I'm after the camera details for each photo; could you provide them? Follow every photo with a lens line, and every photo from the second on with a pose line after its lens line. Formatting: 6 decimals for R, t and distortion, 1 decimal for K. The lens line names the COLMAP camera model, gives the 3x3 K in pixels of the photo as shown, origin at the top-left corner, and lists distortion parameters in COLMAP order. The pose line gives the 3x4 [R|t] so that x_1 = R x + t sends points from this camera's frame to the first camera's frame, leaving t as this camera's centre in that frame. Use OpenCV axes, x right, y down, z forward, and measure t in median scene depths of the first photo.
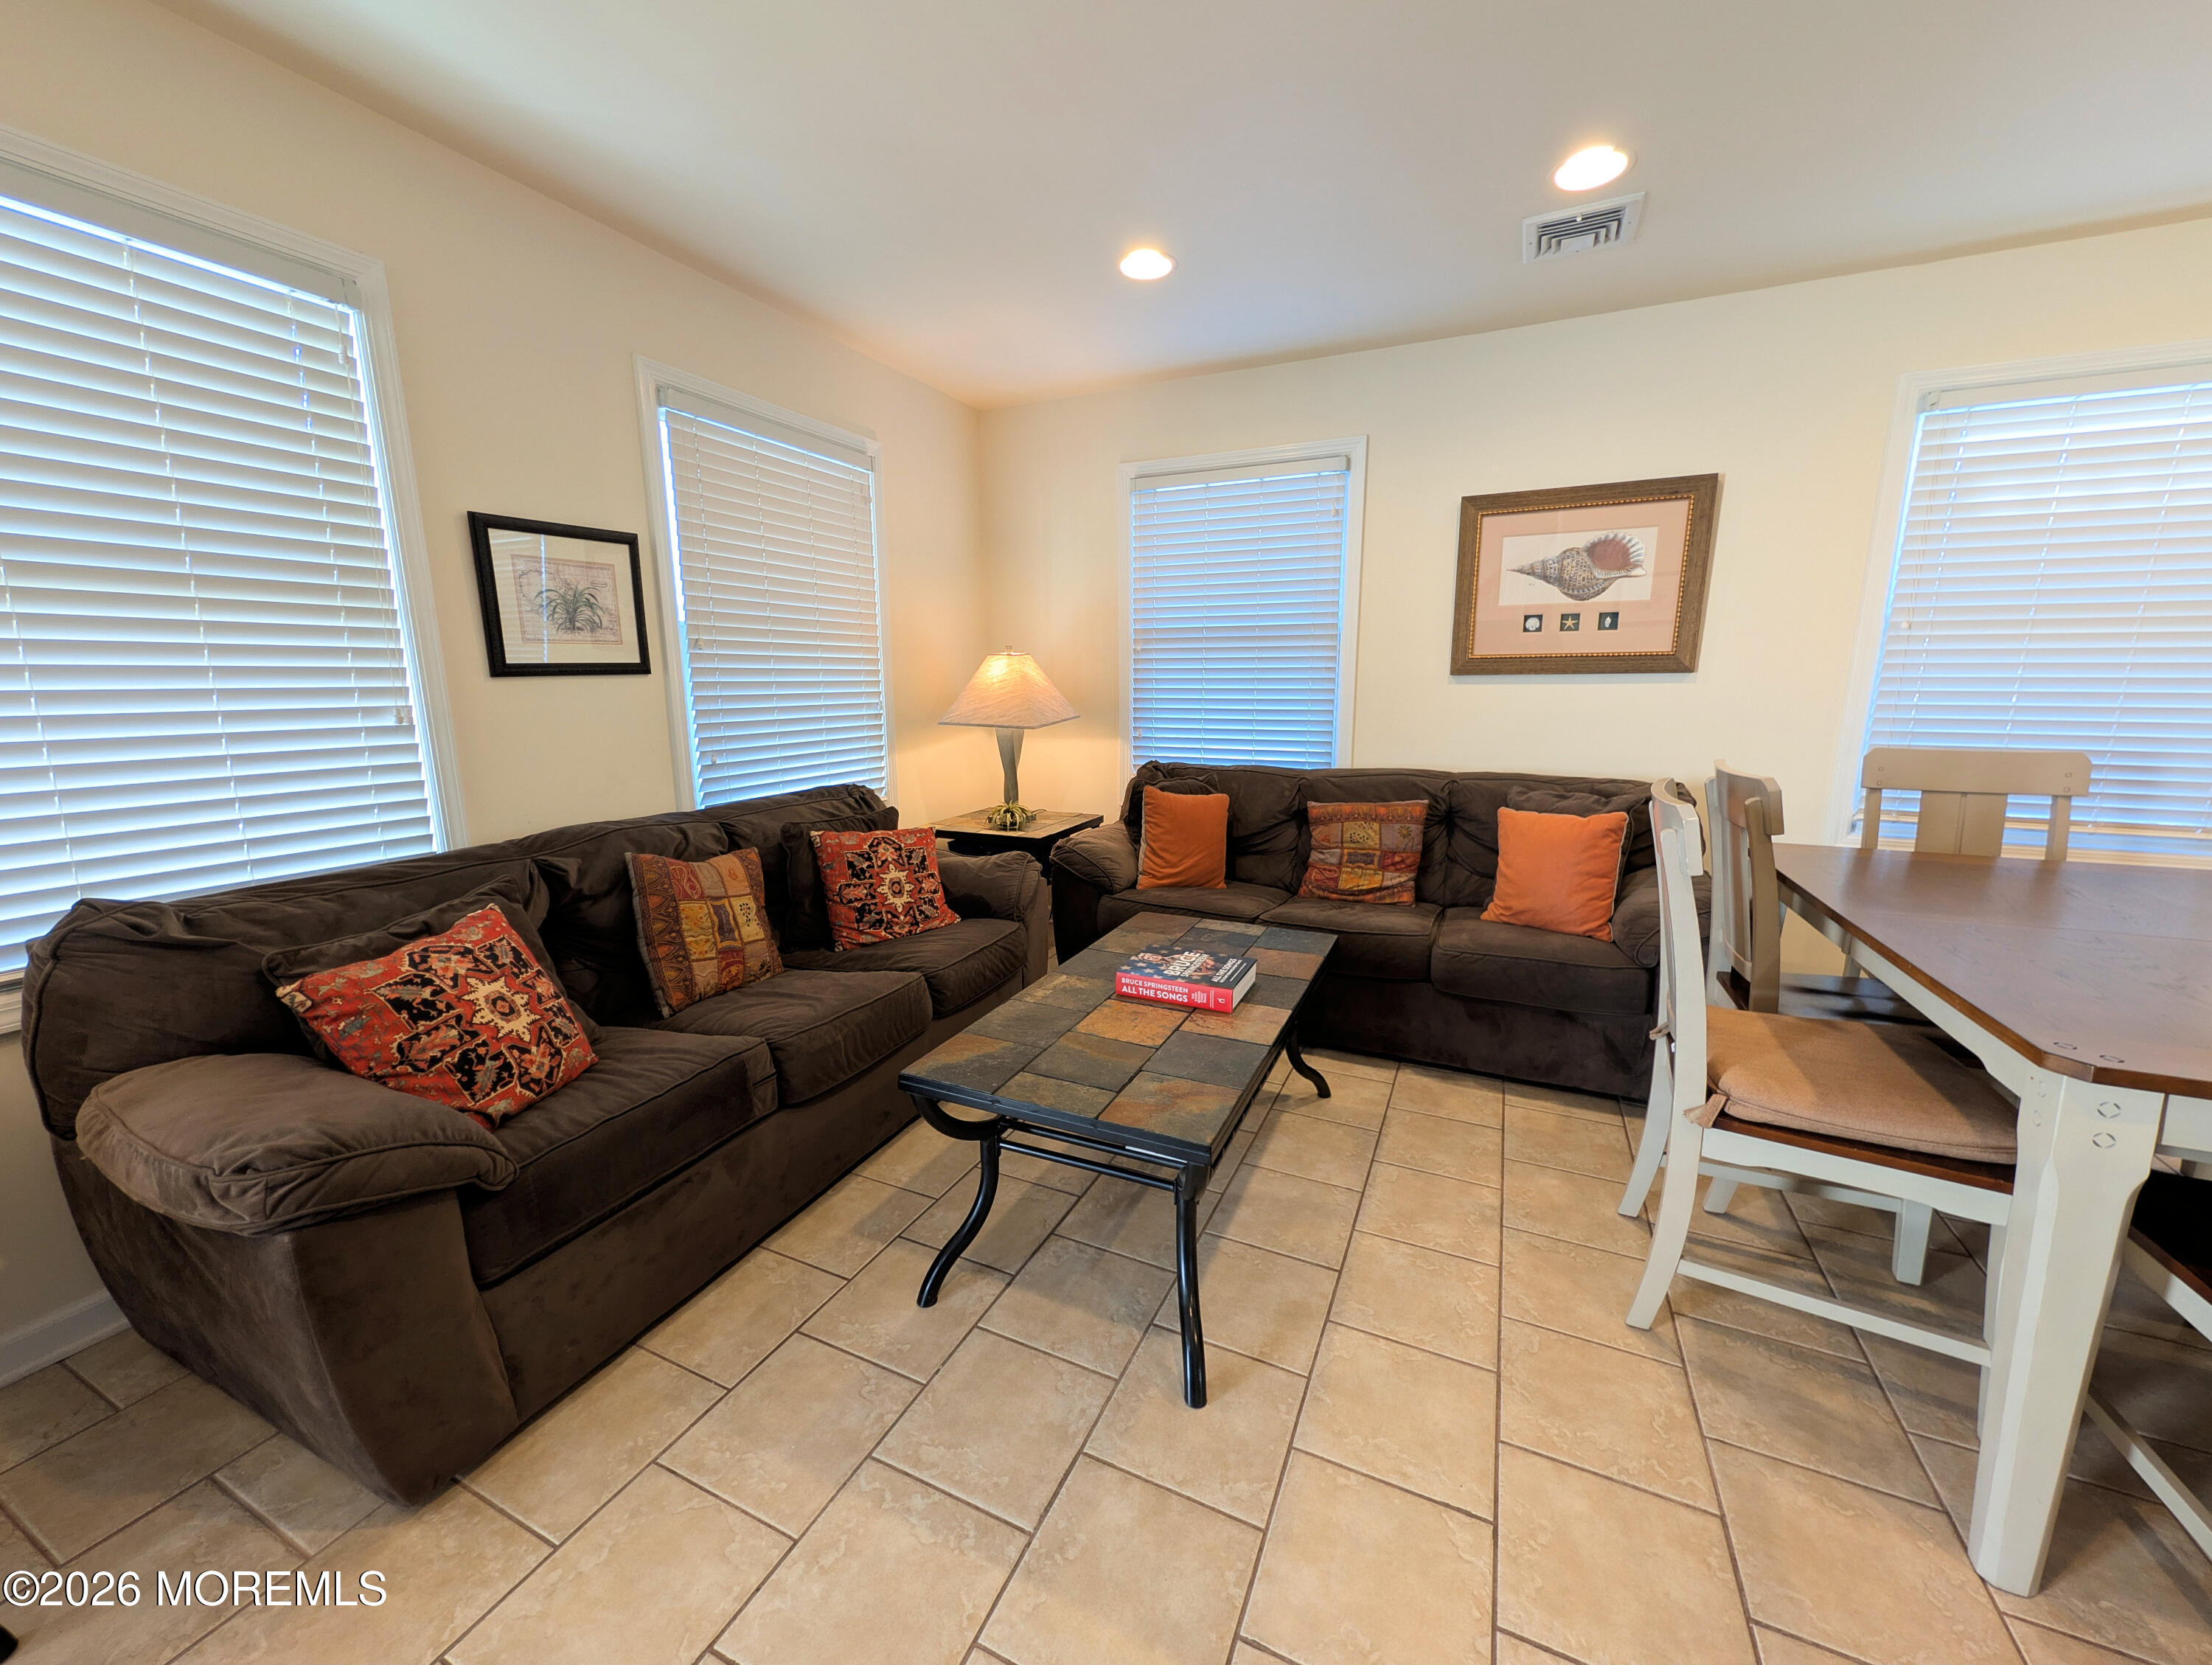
lens RADIAL K [[853.2, 0, 1099.4], [0, 853.2, 841.0], [0, 0, 1]] dist [0.003888, -0.000850]
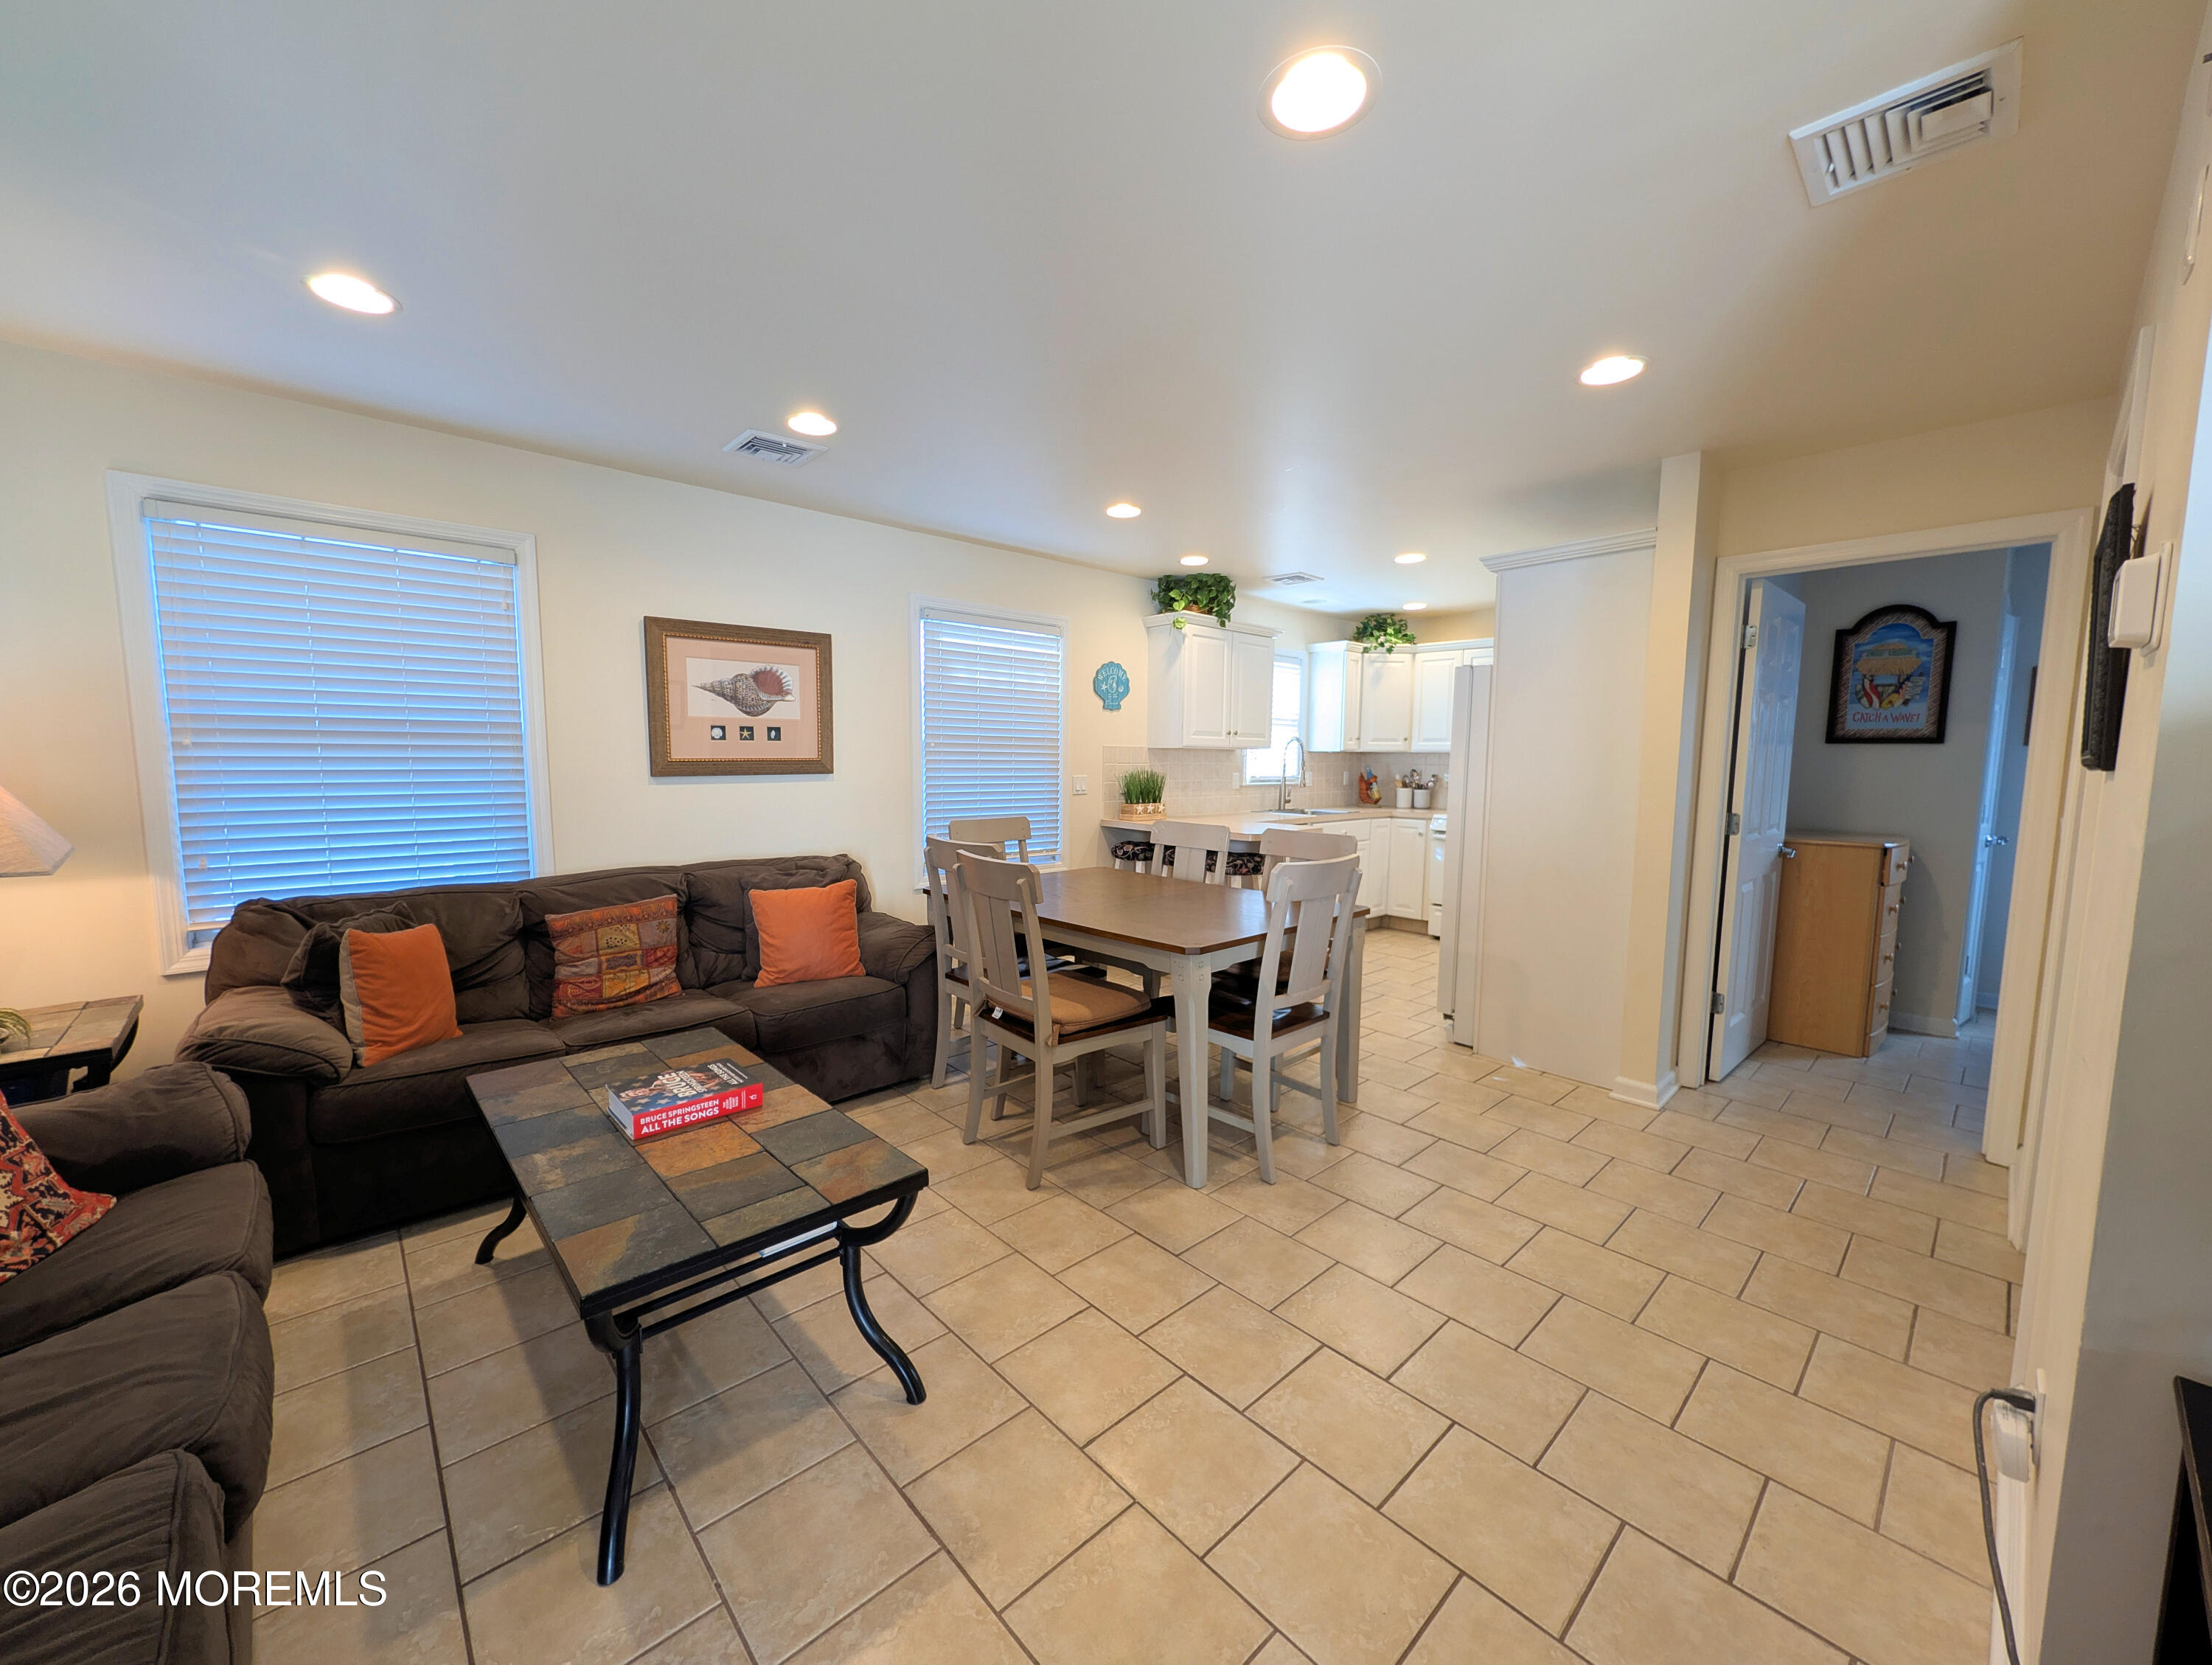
lens RADIAL K [[853.2, 0, 1111.5], [0, 853.2, 839.0], [0, 0, 1]] dist [0.003888, -0.000850]
pose [[0.370574, -0.084752, 0.924928, -0.471025], [0.167896, 0.985536, 0.023038, -0.057684], [-0.913502, 0.146754, 0.379443, 0.101973]]
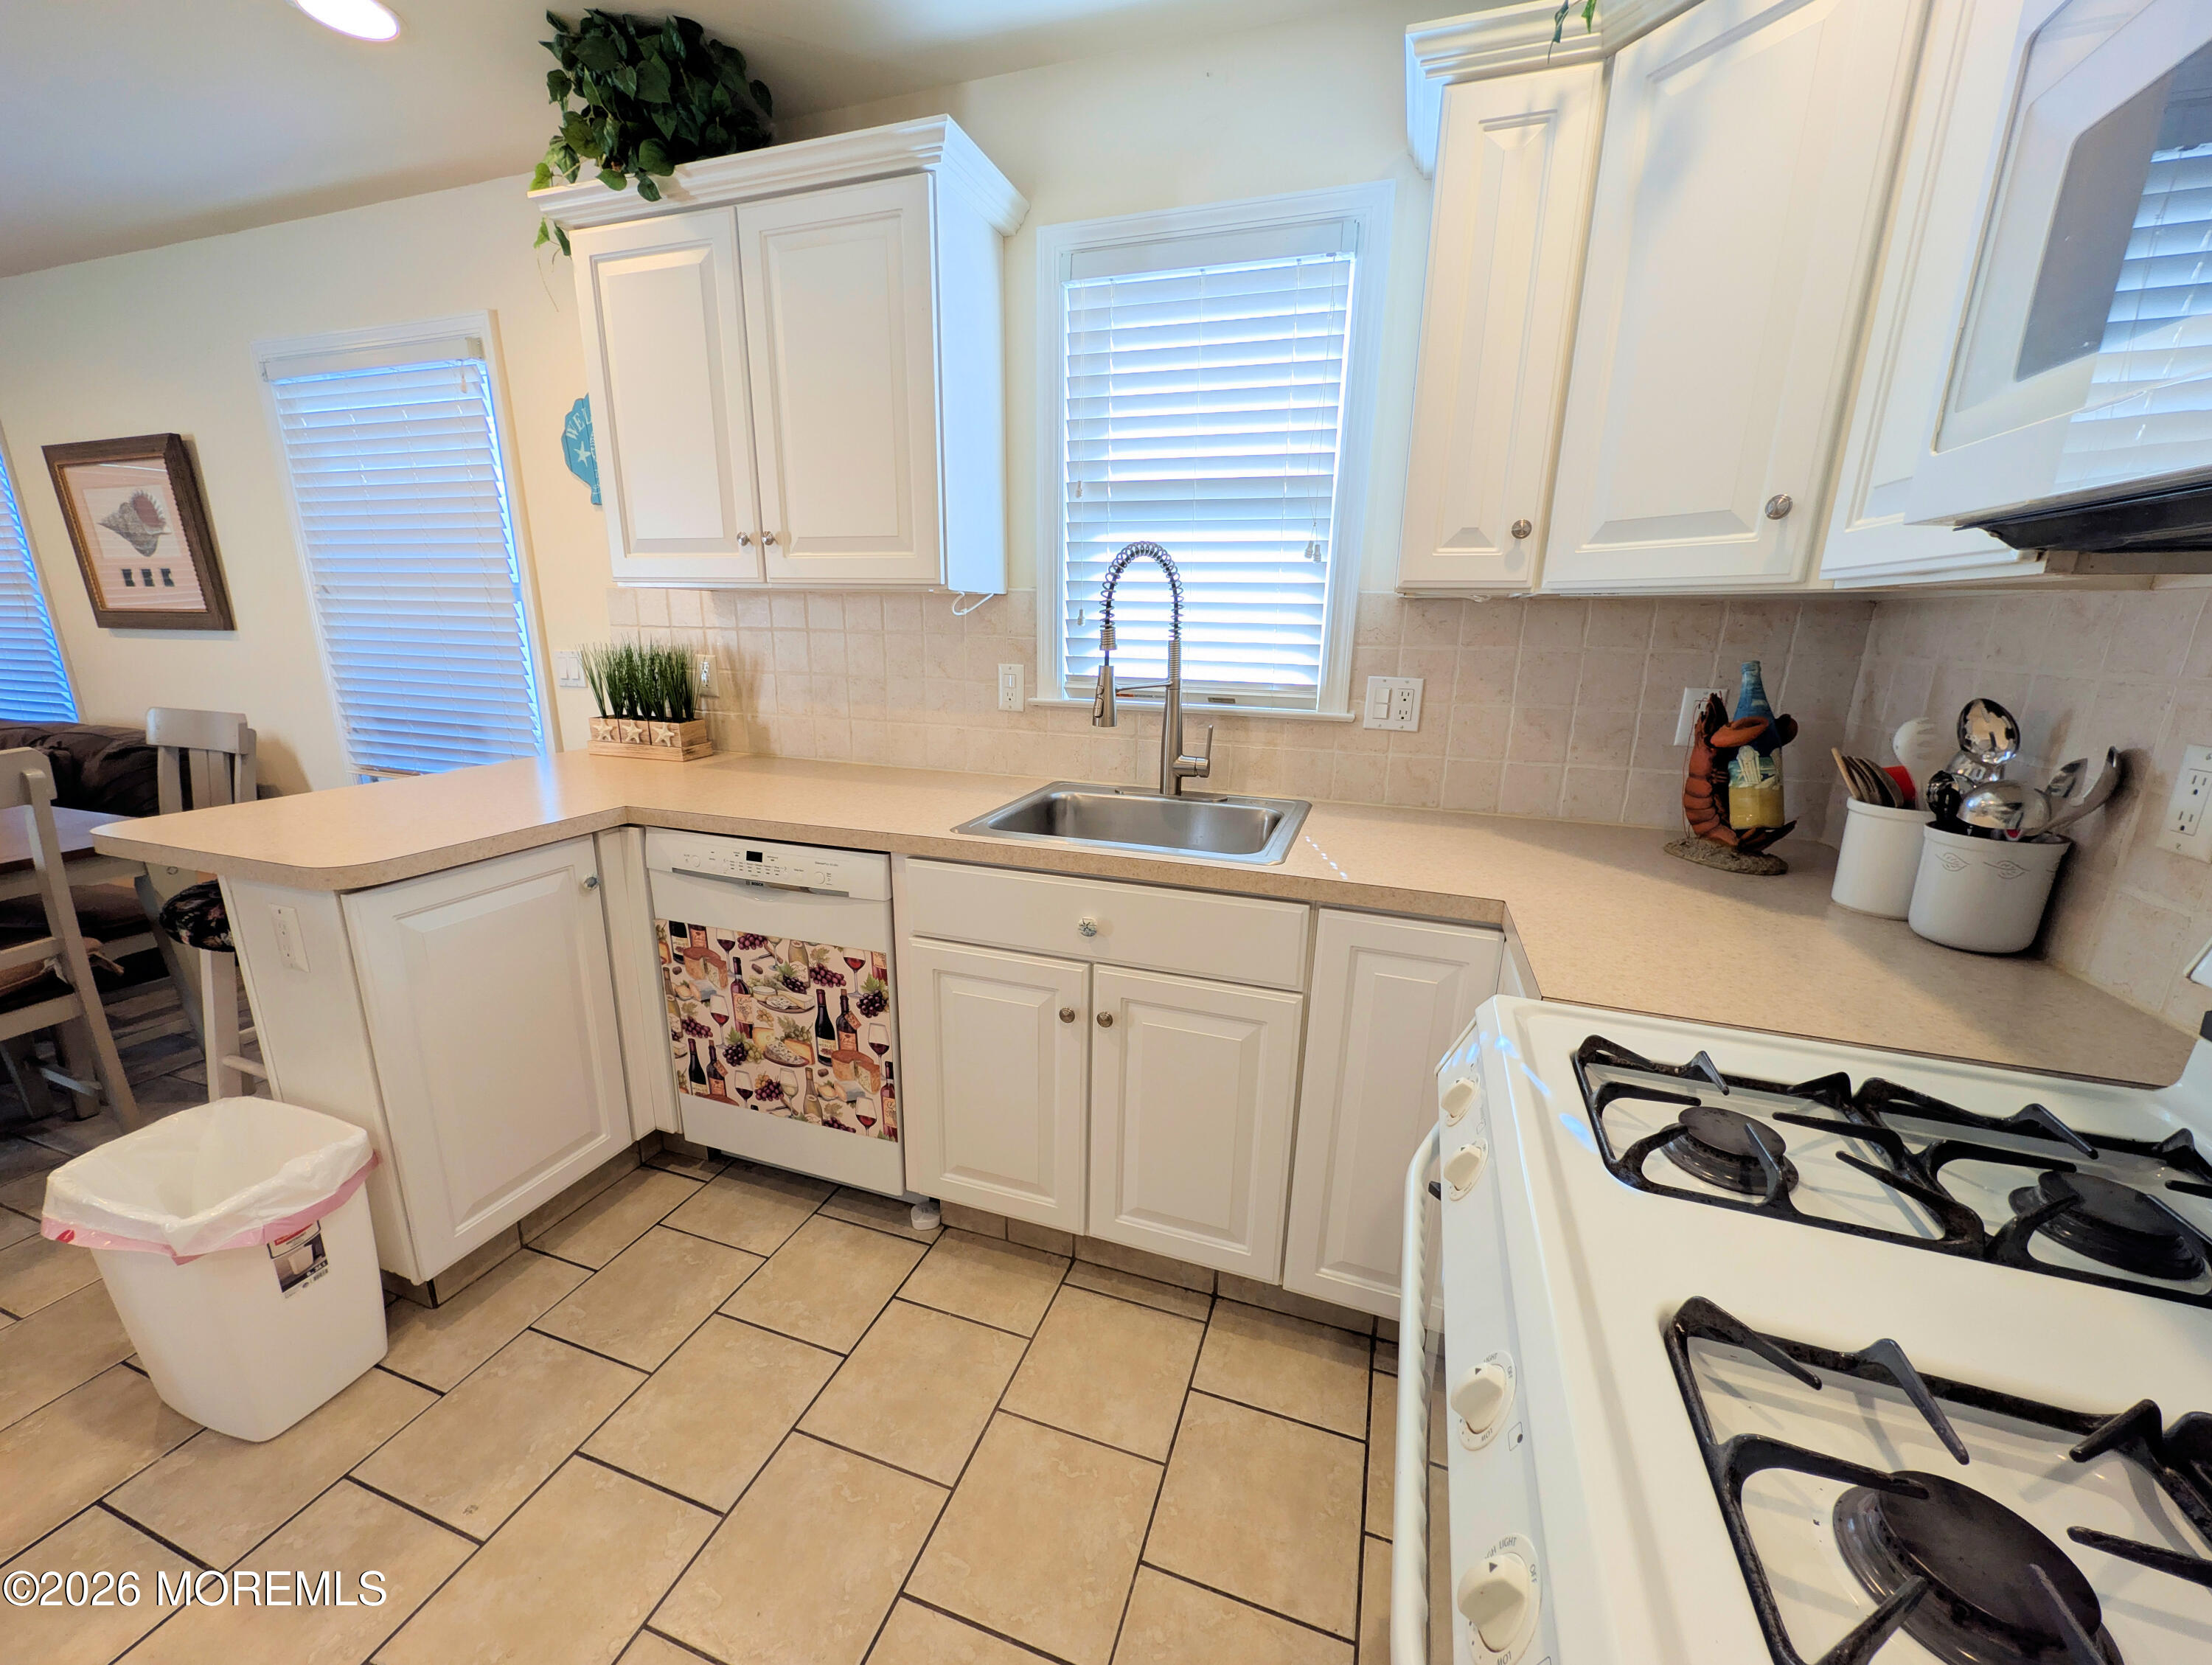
lens RADIAL K [[853.2, 0, 1103.1], [0, 853.2, 861.1], [0, 0, 1]] dist [0.003888, -0.000850]
pose [[0.994186, 0.001768, 0.107663, 1.877436], [-0.007981, 0.998325, 0.057299, 0.016683], [-0.107381, -0.057826, 0.992535, -0.183726]]
